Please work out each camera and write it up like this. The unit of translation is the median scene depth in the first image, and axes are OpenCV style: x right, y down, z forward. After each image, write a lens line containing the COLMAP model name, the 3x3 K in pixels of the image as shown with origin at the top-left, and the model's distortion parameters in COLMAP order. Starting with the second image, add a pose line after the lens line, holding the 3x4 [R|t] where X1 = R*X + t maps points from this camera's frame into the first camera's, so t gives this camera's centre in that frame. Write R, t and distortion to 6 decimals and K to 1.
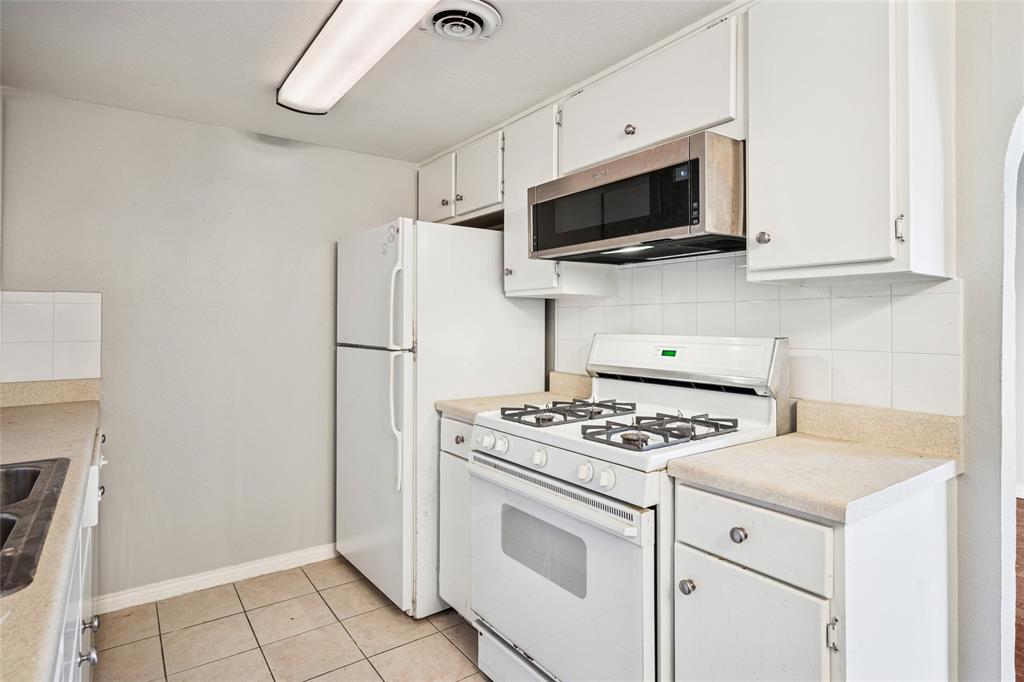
lens RADIAL K [[553.3, 0, 513.5], [0, 553.3, 316.1], [0, 0, 1]] dist [0.003576, 0.000399]
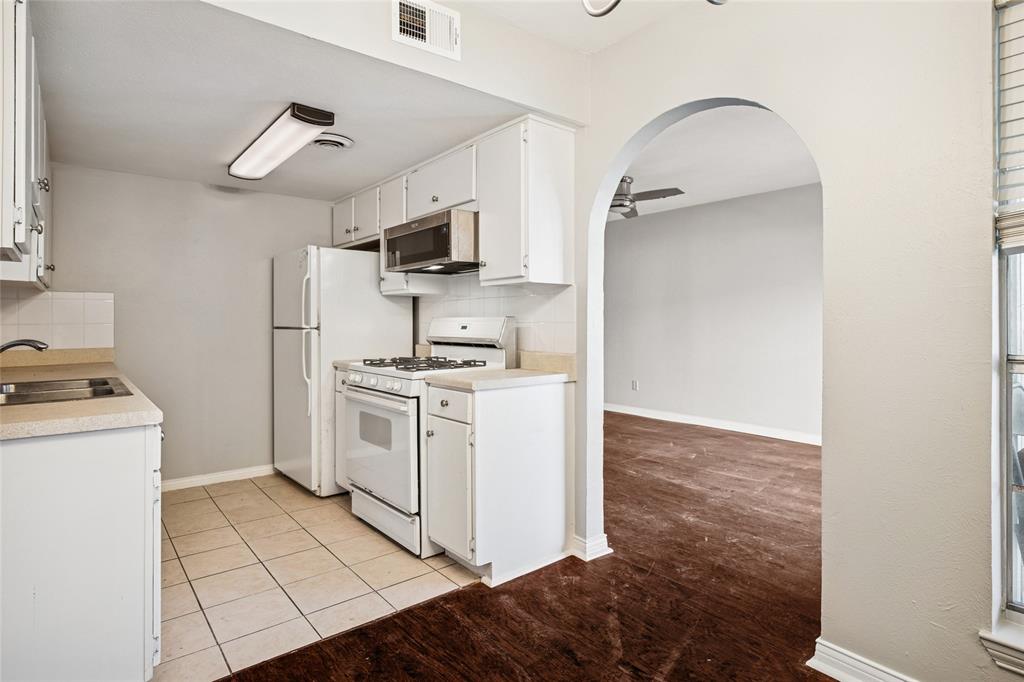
lens RADIAL K [[540.5, 0, 509.7], [0, 540.5, 321.3], [0, 0, 1]] dist [-0.002581, -0.000157]
pose [[0.998369, -0.003142, 0.057009, 0.292302], [0.002606, 0.999952, 0.009475, 0.028753], [-0.057036, -0.009311, 0.998329, -0.607042]]
